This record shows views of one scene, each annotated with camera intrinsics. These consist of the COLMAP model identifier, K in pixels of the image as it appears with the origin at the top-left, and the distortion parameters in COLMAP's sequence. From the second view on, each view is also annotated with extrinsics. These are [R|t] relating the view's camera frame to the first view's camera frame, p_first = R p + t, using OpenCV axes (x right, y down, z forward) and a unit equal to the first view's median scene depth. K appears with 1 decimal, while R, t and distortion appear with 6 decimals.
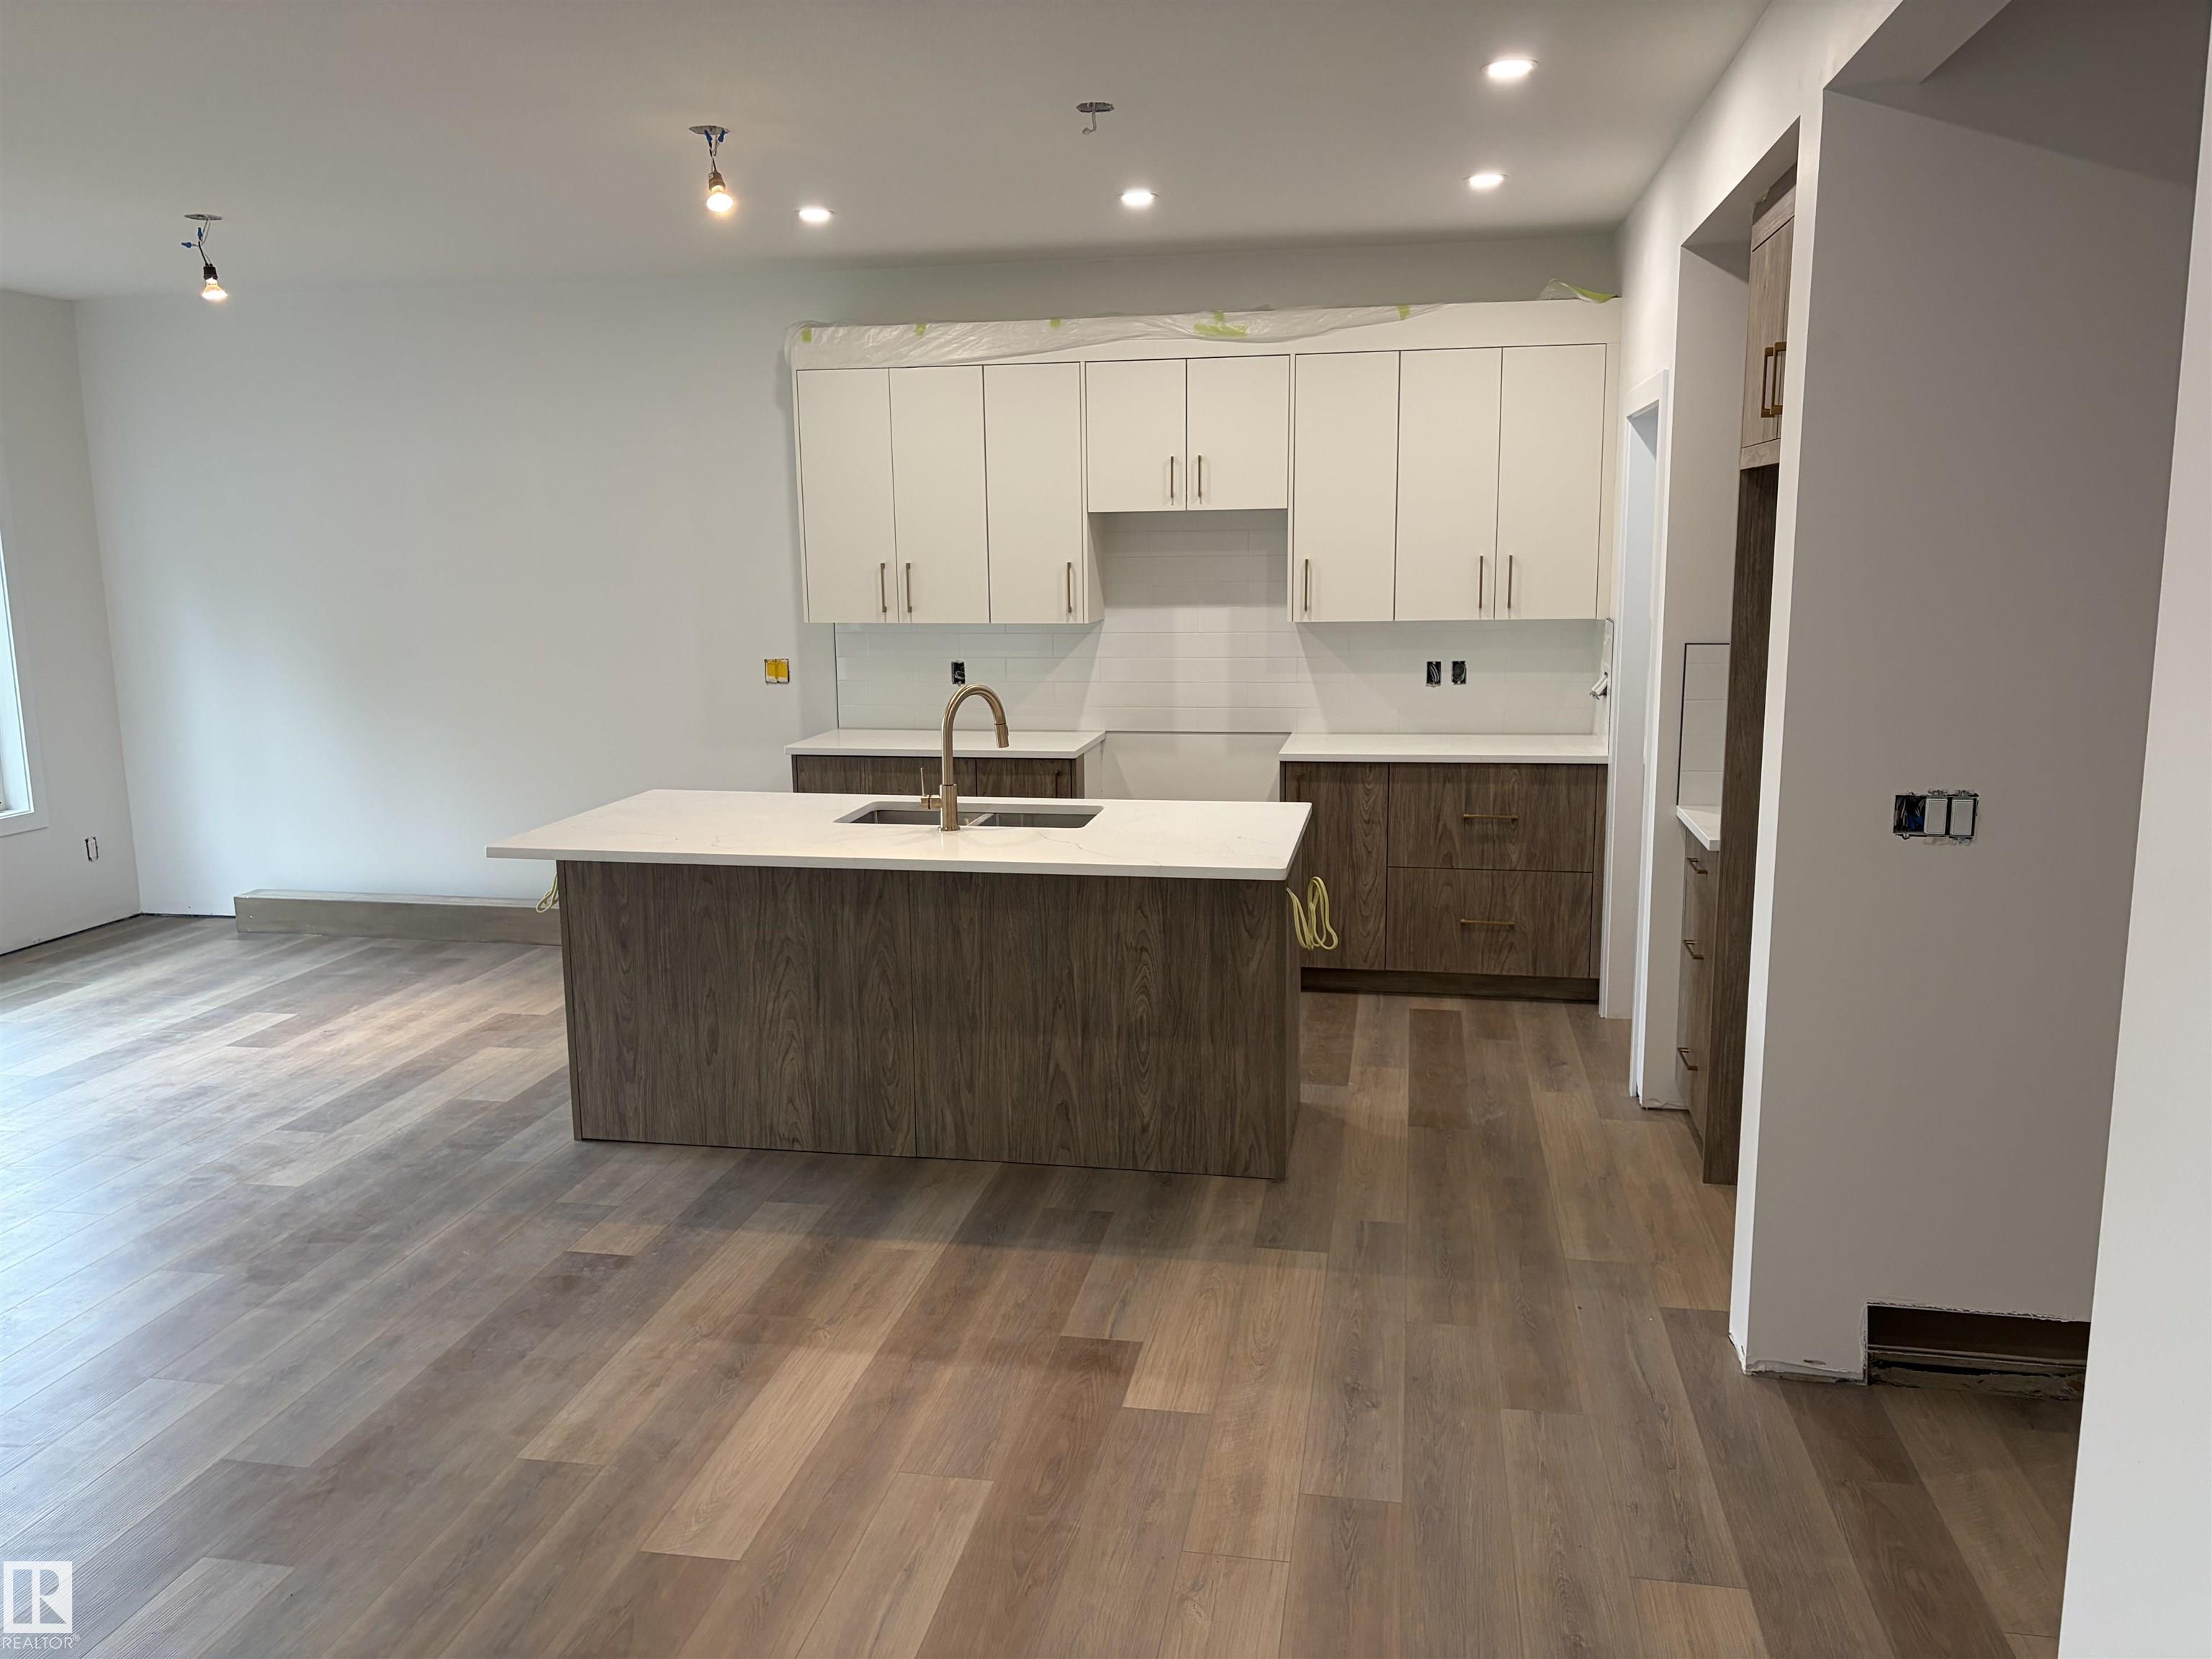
lens RADIAL K [[1664.7, 0, 1097.5], [0, 1664.7, 834.3], [0, 0, 1]] dist [0.053203, -0.057376]
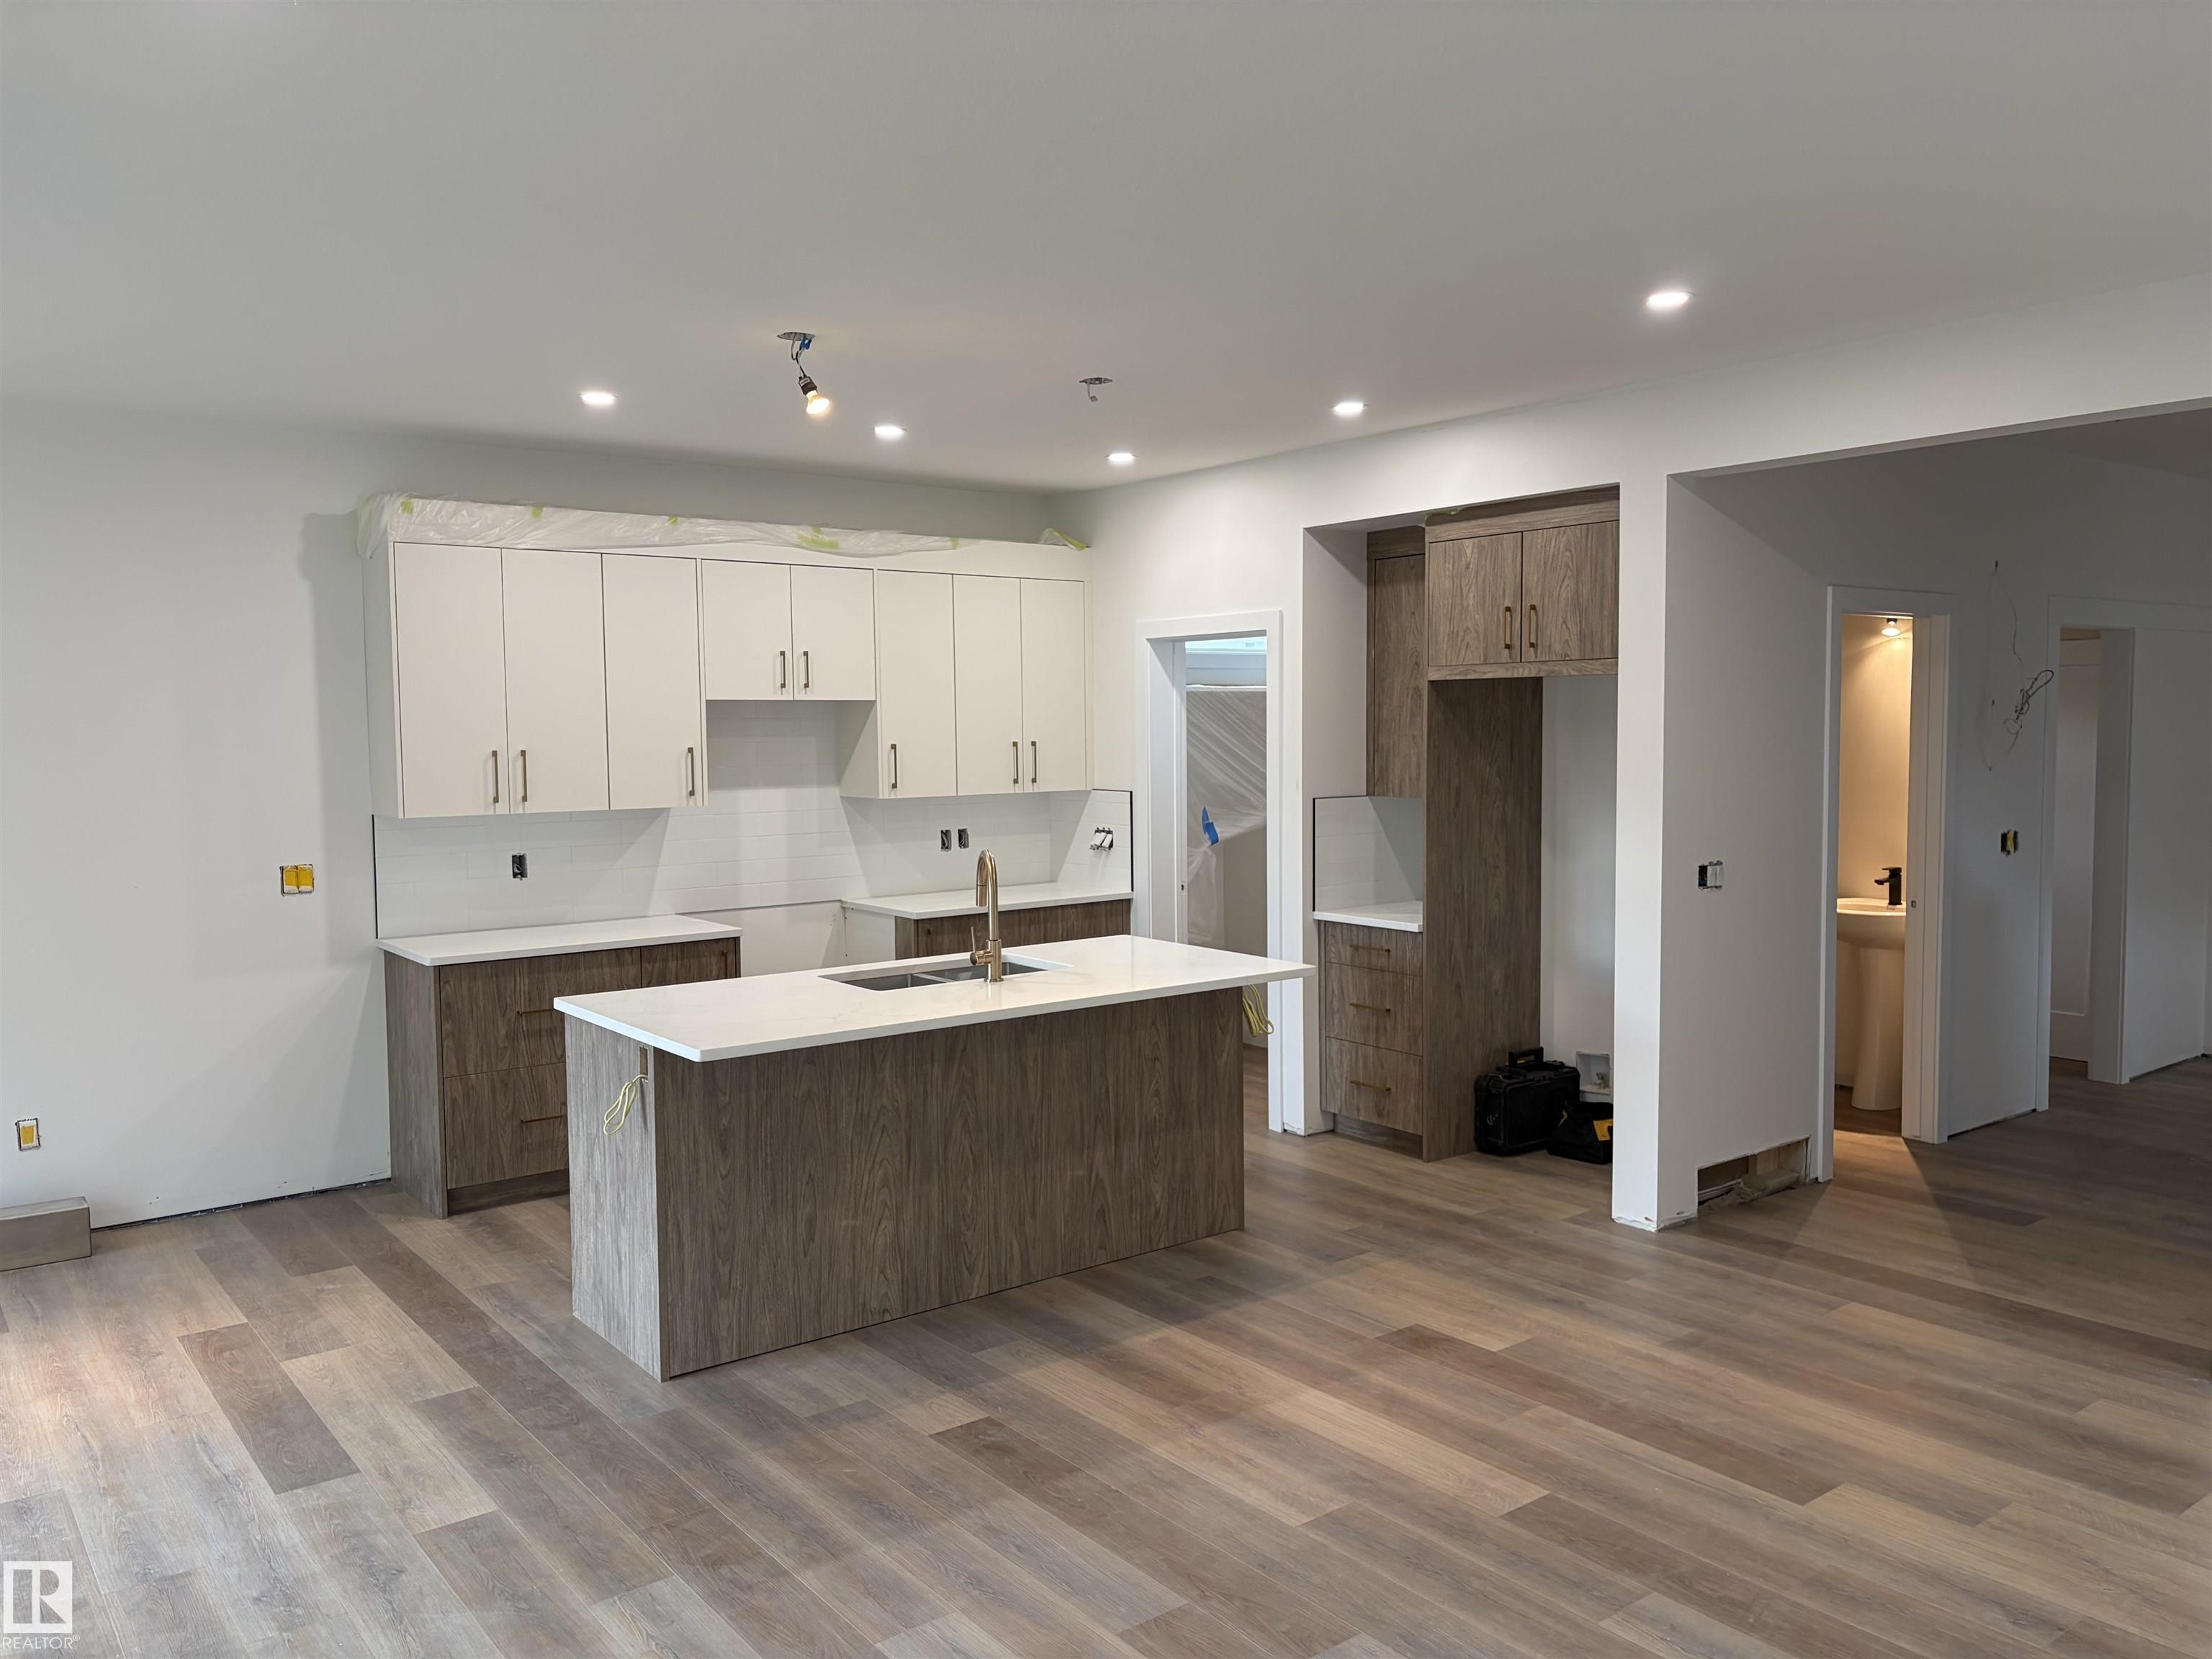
lens RADIAL K [[1664.7, 0, 1111.2], [0, 1664.7, 832.5], [0, 0, 1]] dist [0.053203, -0.057376]
pose [[0.661353, -0.044805, 0.748735, -0.863452], [0.132290, 0.989534, -0.057637, -0.027116], [-0.738316, 0.137169, 0.660359, 0.200136]]
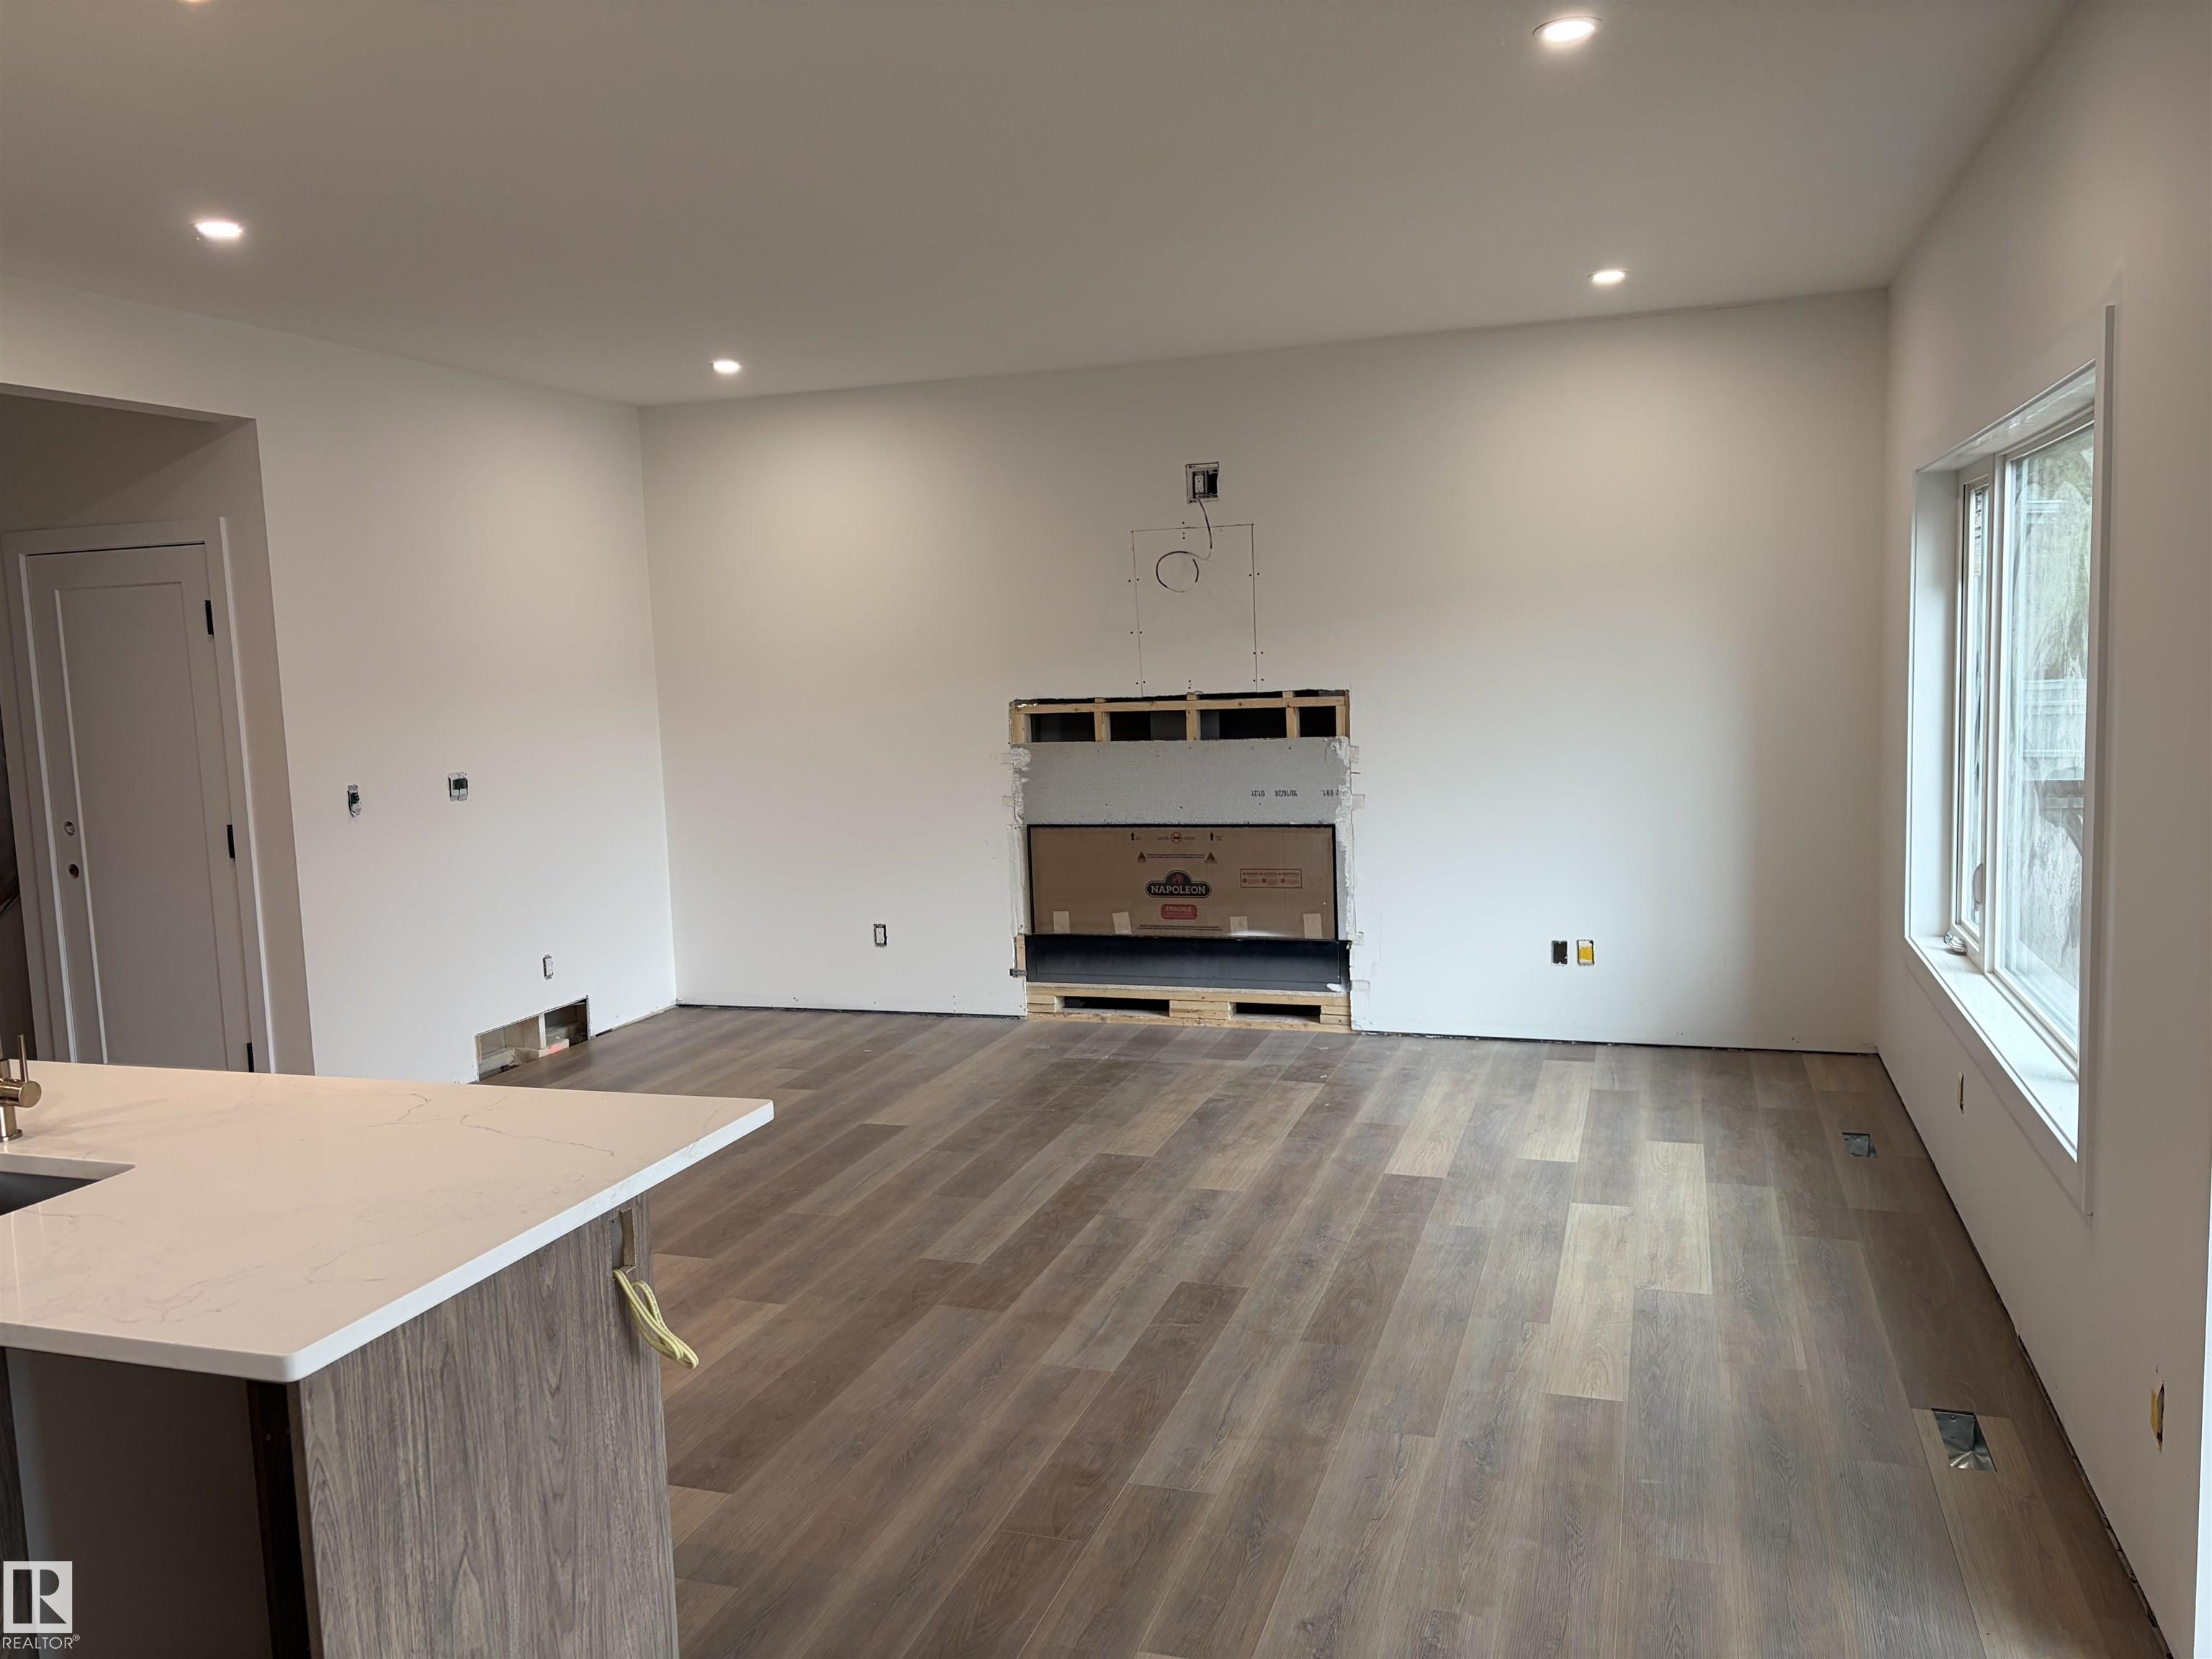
lens RADIAL K [[1664.7, 0, 1102.0], [0, 1664.7, 814.5], [0, 0, 1]] dist [0.053203, -0.057376]
pose [[-0.989467, 0.035349, 0.140377, -0.550848], [0.072439, 0.960487, 0.268732, -0.238669], [-0.125331, 0.276070, -0.952931, 1.478604]]
